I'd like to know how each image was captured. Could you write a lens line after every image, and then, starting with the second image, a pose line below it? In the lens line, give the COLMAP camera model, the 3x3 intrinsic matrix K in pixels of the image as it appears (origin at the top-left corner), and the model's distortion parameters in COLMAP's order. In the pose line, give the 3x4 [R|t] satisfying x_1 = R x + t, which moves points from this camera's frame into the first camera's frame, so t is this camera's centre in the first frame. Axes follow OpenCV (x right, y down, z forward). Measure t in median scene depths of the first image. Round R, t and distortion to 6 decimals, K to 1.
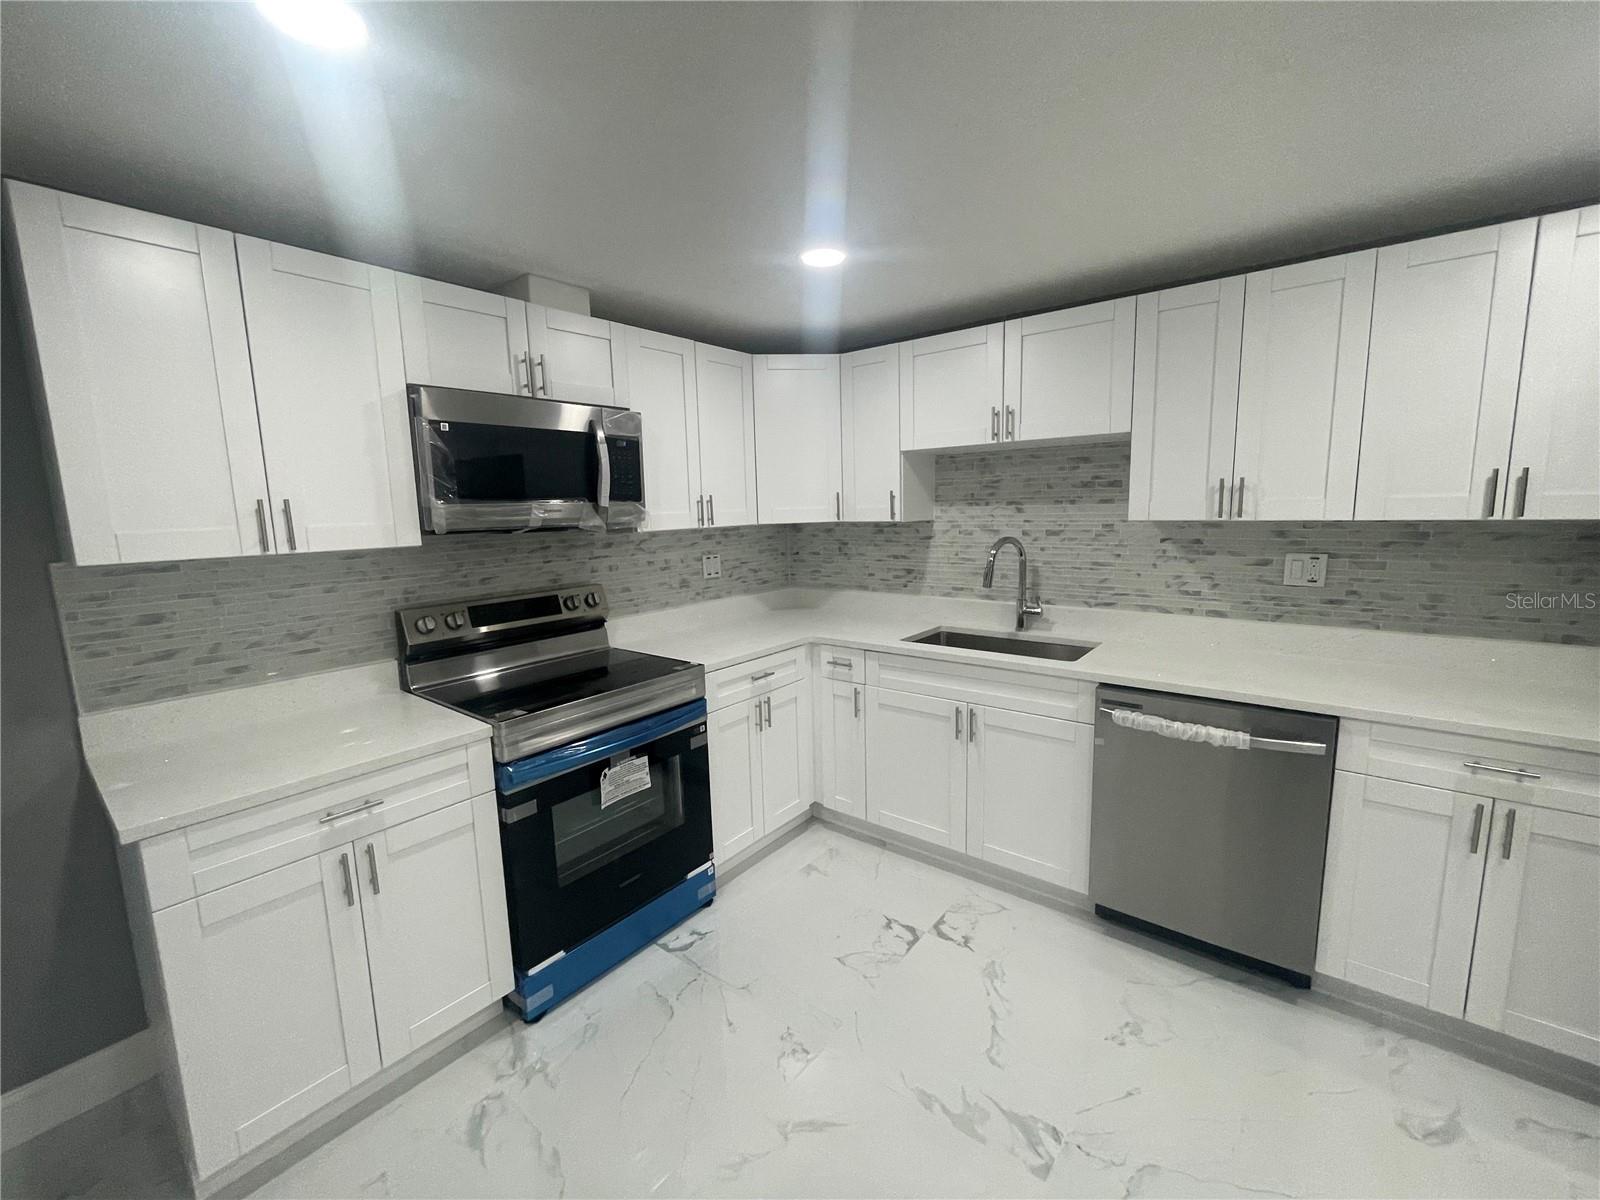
lens RADIAL K [[650.1, 0, 799.7], [0, 650.1, 594.0], [0, 0, 1]] dist [-0.001896, -0.000513]
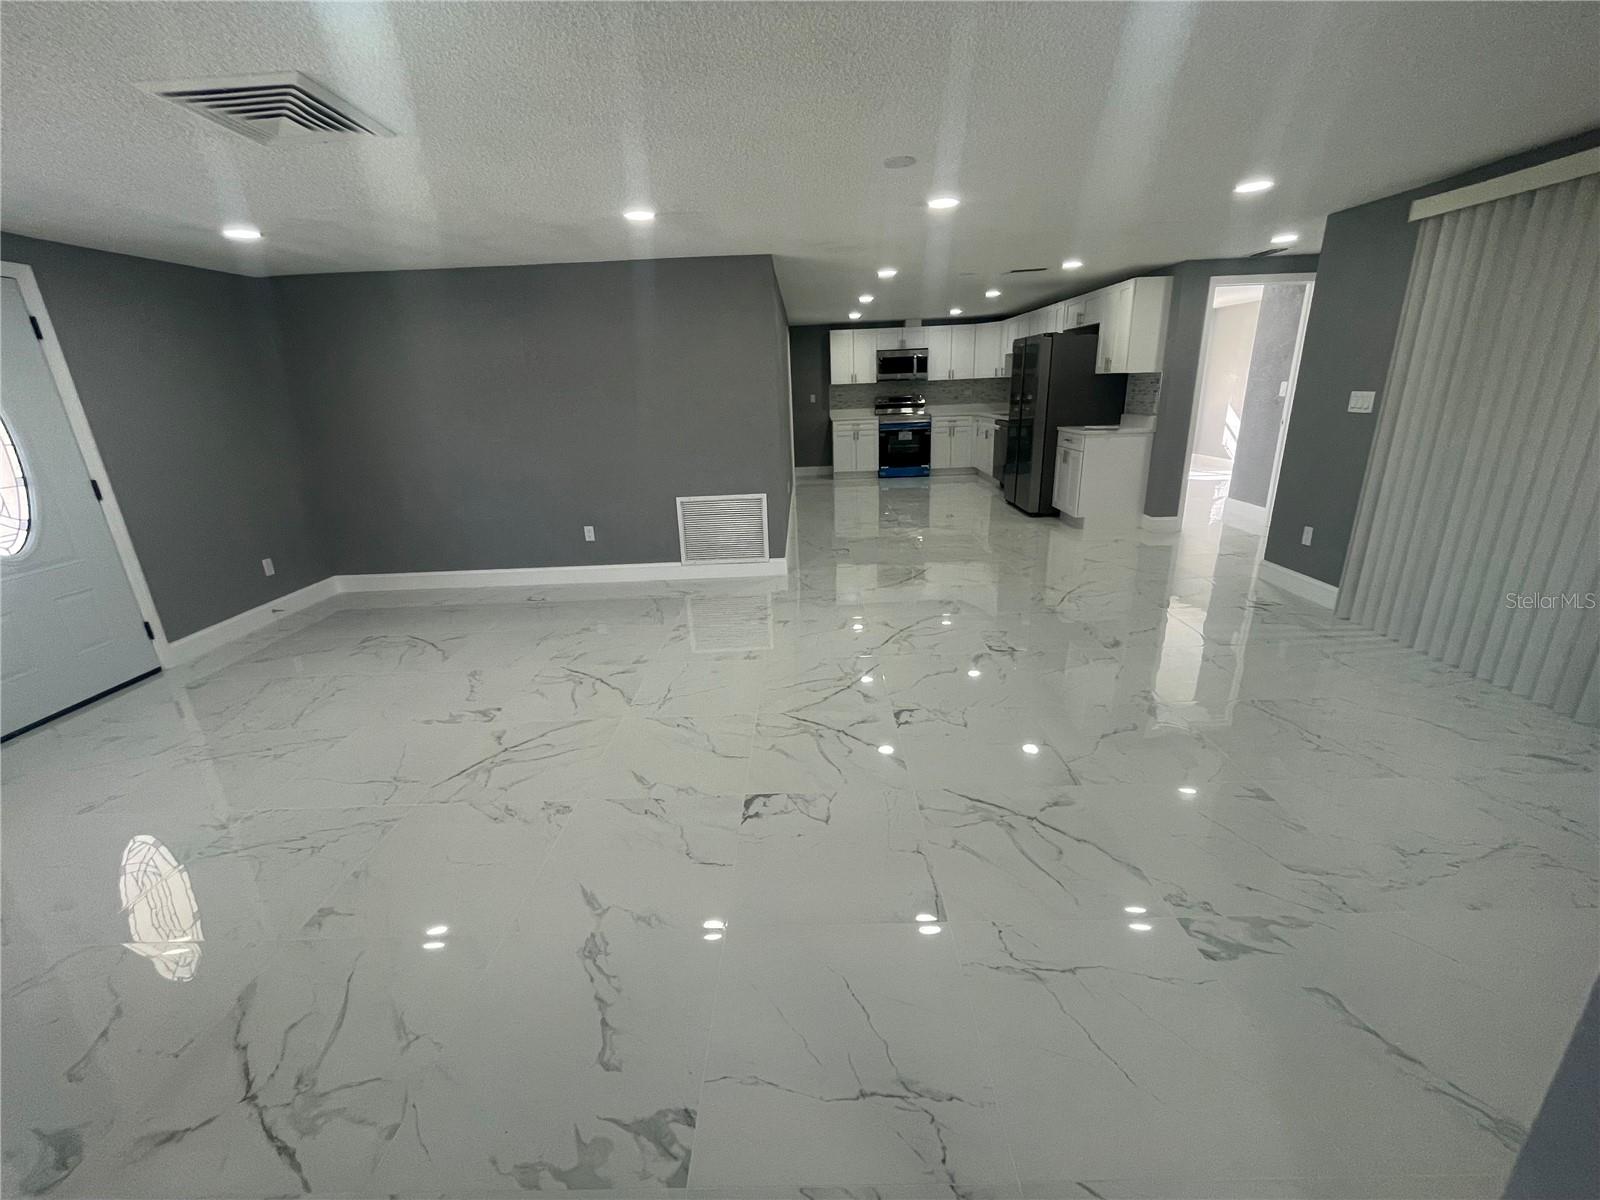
lens RADIAL K [[650.1, 0, 799.7], [0, 650.1, 592.5], [0, 0, 1]] dist [-0.001896, -0.000513]
pose [[0.616318, 0.240422, -0.749899, 2.684760], [-0.085789, 0.967087, 0.239546, 0.285664], [0.782810, -0.083304, 0.616659, -2.269946]]
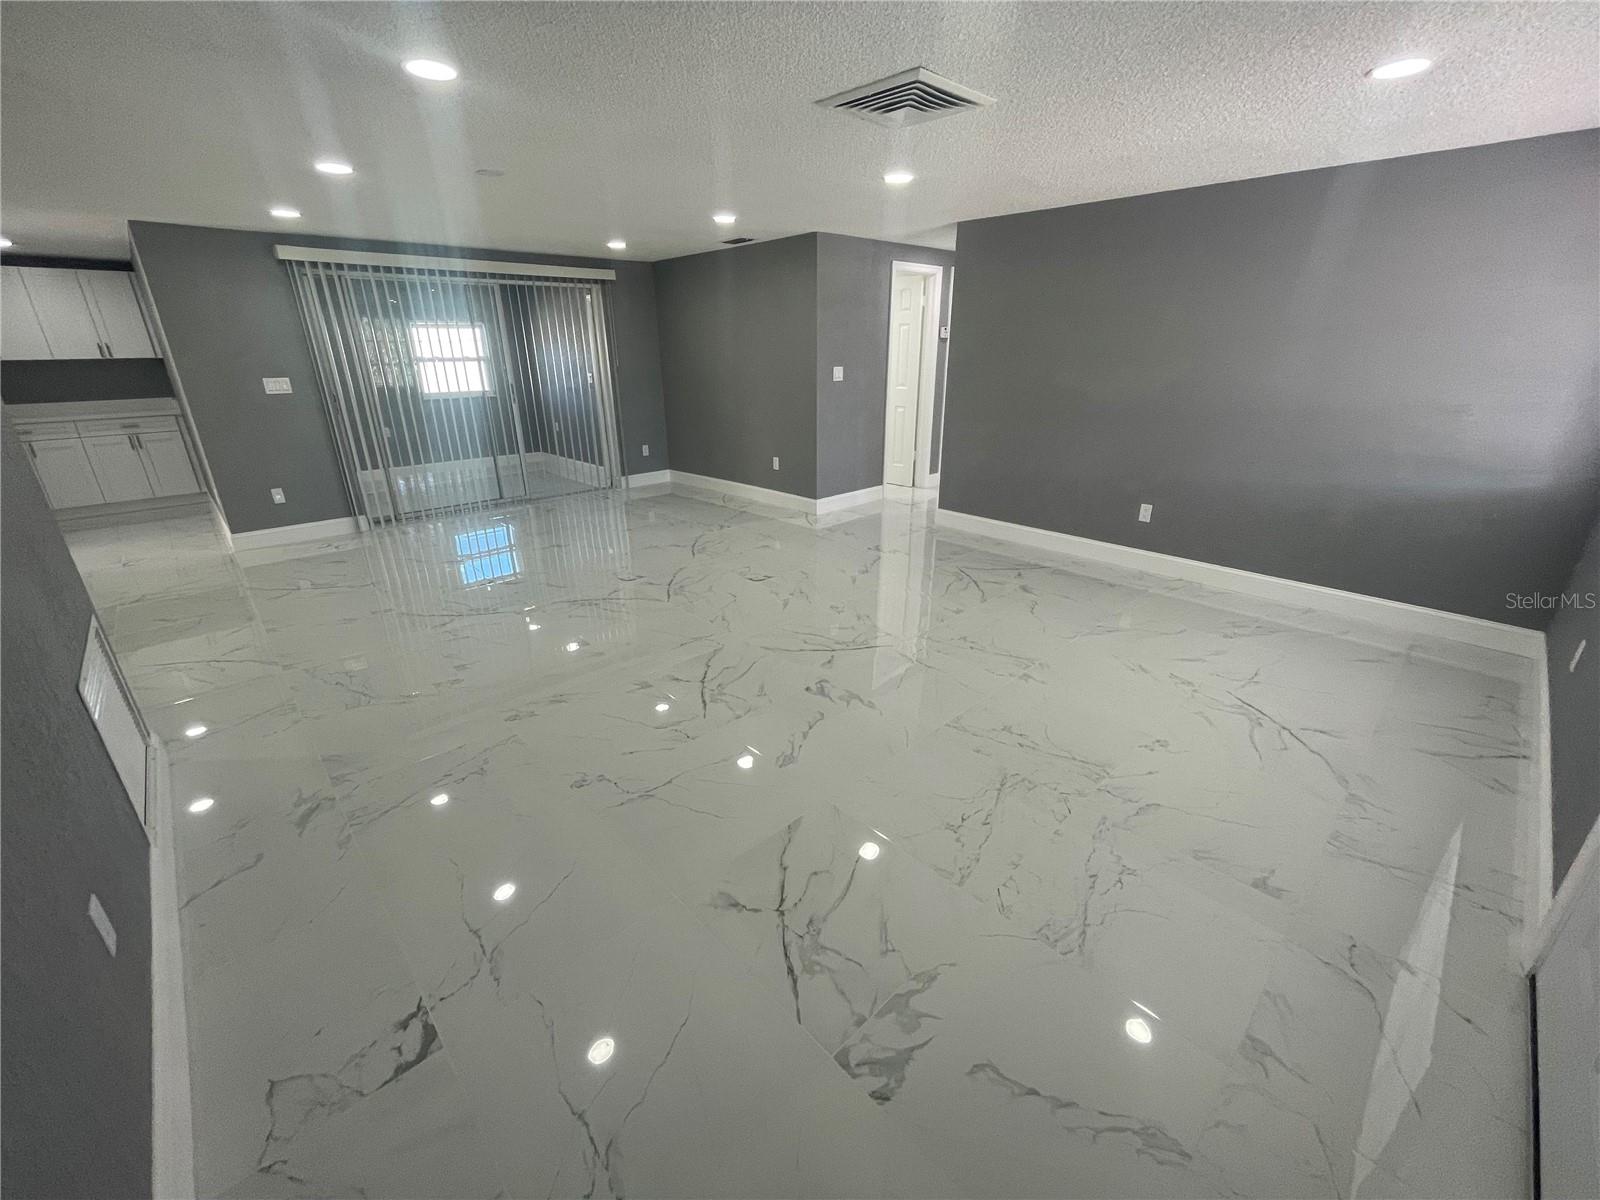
lens RADIAL K [[650.1, 0, 799.1], [0, 650.1, 593.2], [0, 0, 1]] dist [-0.001896, -0.000513]
pose [[0.140569, -0.329671, 0.933573, 0.298068], [0.141927, 0.939906, 0.310537, 0.319324], [-0.979845, 0.088848, 0.178911, -2.179473]]
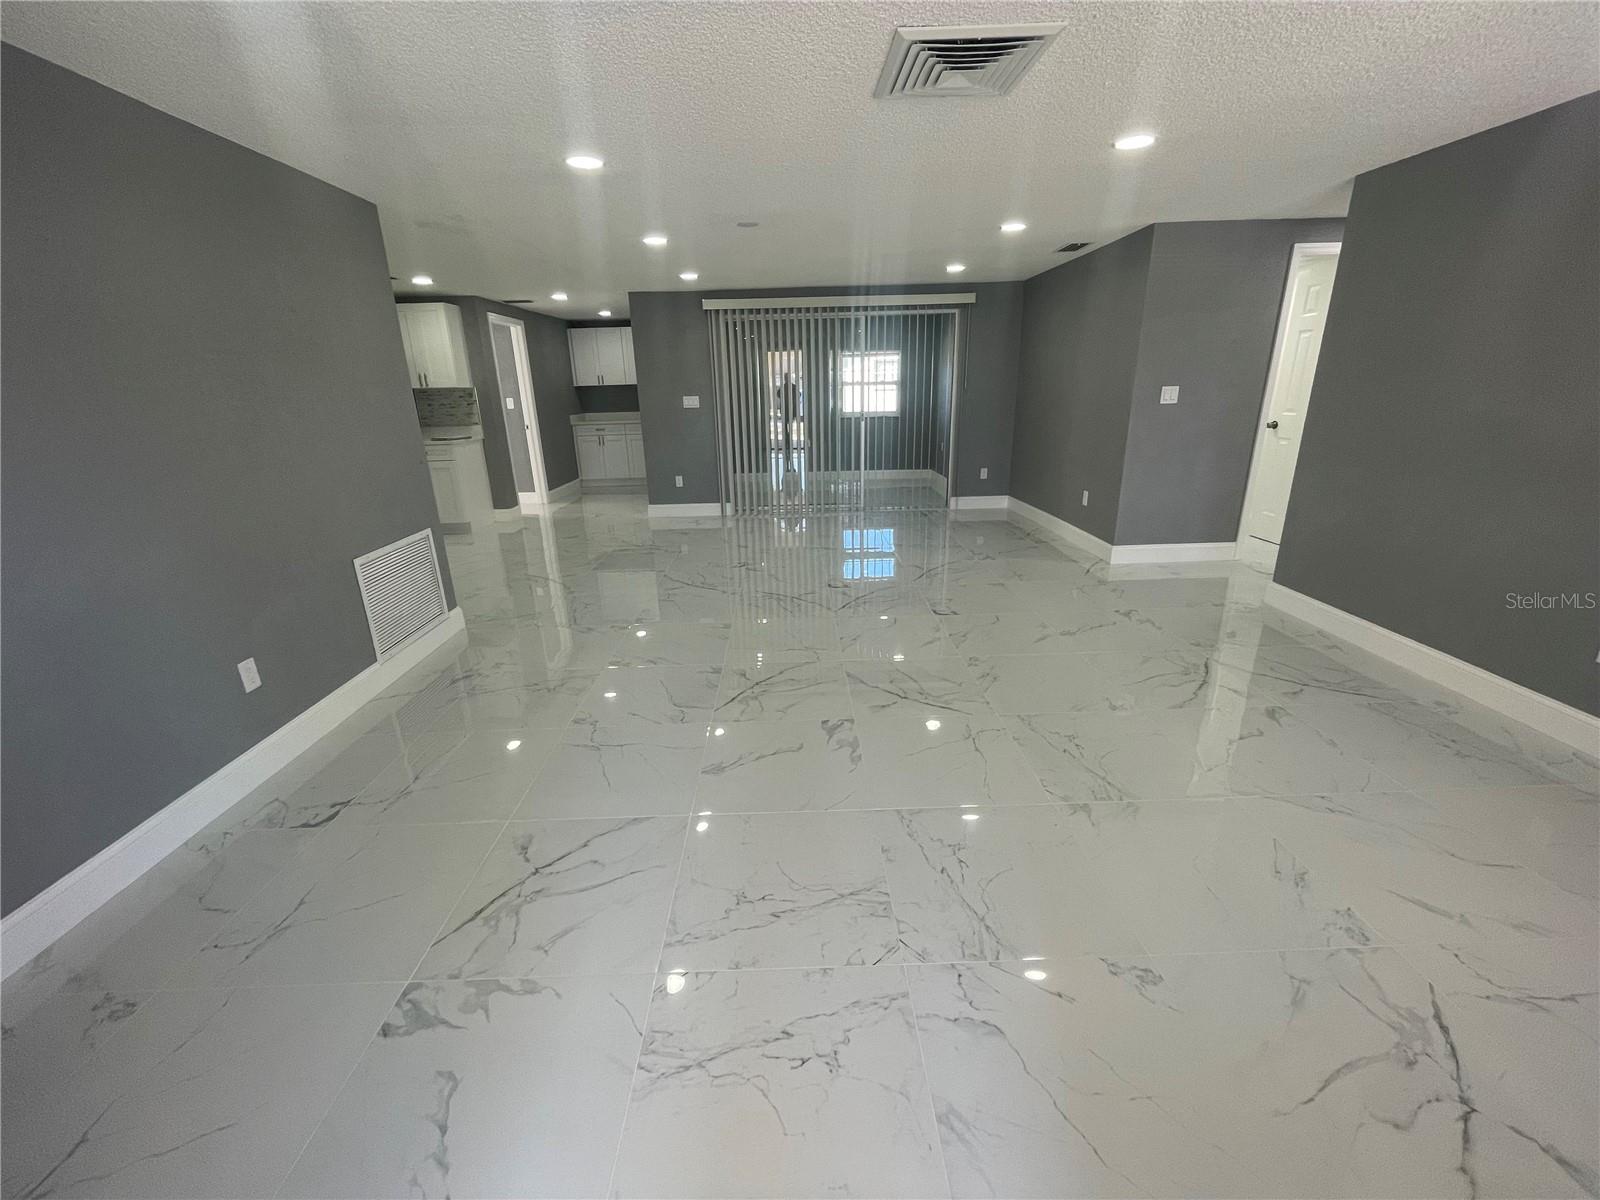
lens RADIAL K [[650.1, 0, 799.2], [0, 650.1, 593.4], [0, 0, 1]] dist [-0.001896, -0.000513]
pose [[0.770021, -0.191773, 0.608515, 0.699230], [0.094227, 0.977481, 0.188816, 0.430772], [-0.631022, -0.088054, 0.770751, -2.798497]]
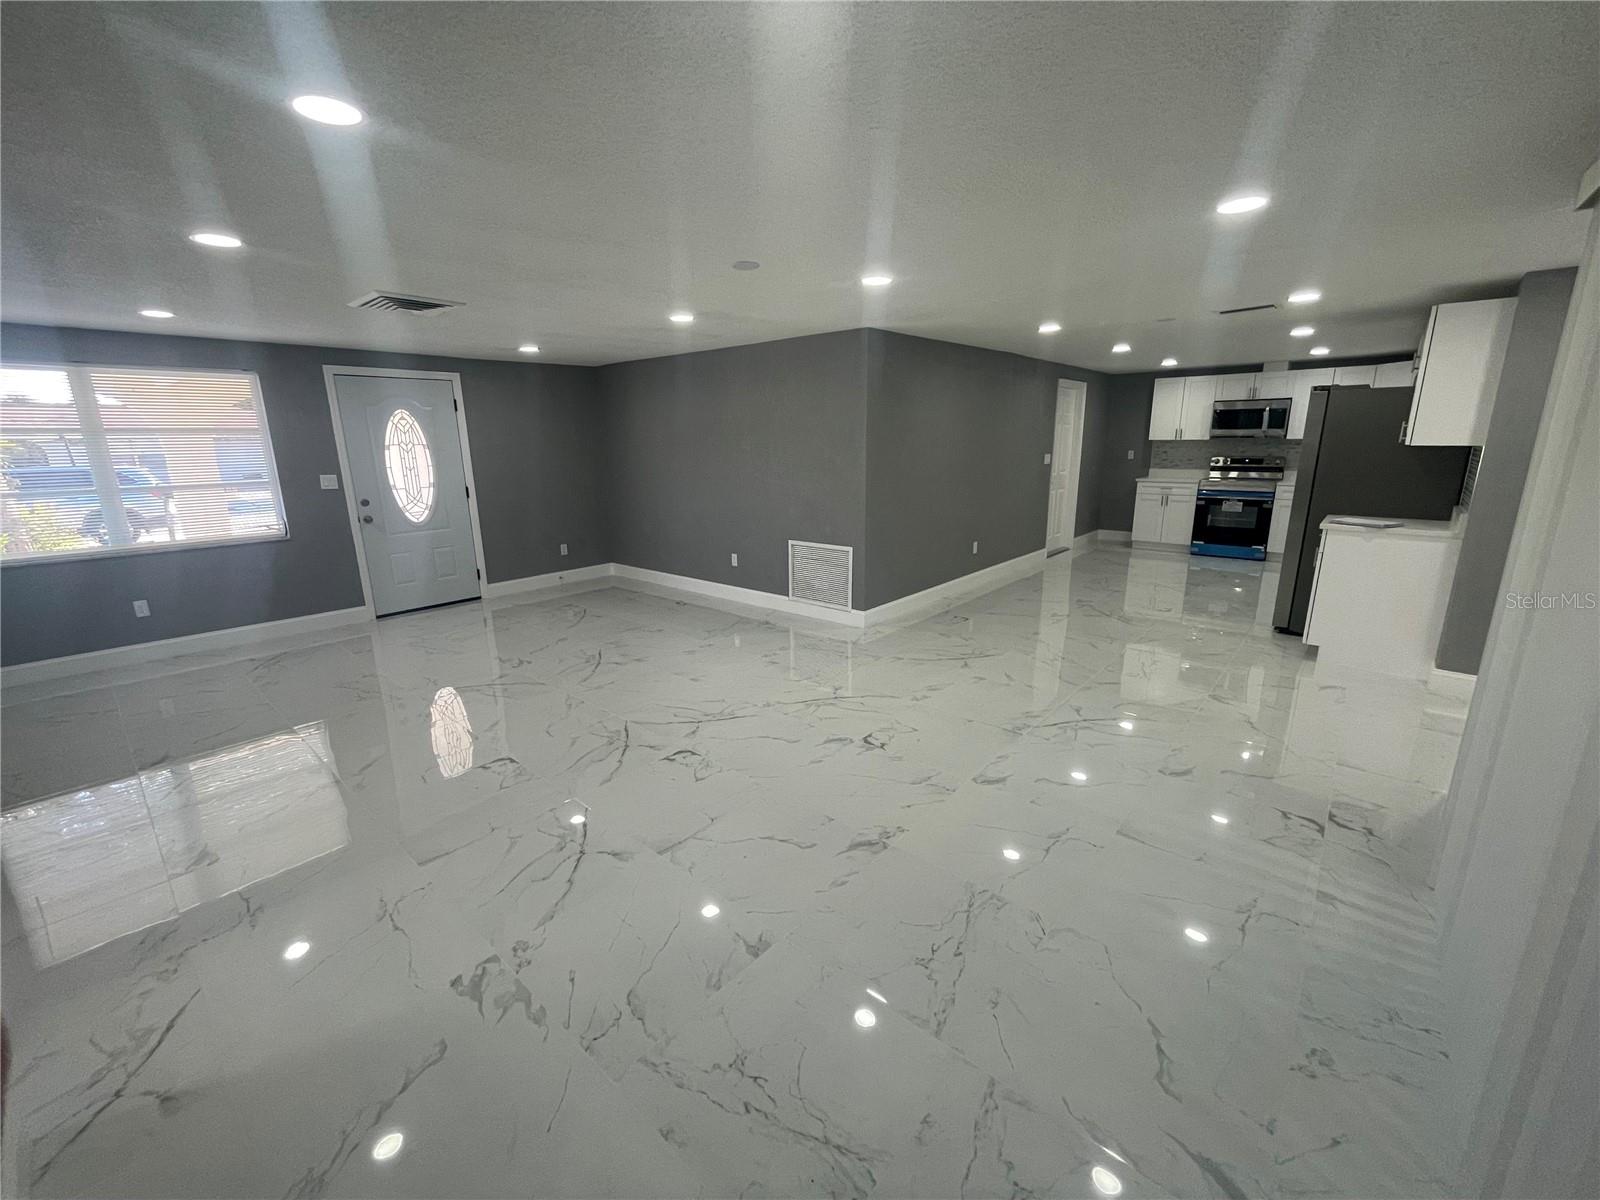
lens RADIAL K [[650.1, 0, 799.1], [0, 650.1, 592.7], [0, 0, 1]] dist [-0.001896, -0.000513]
pose [[-0.047600, 0.256513, -0.965368, 3.139043], [-0.123499, 0.957537, 0.260521, 0.087195], [0.991202, 0.131623, -0.013900, -1.178962]]
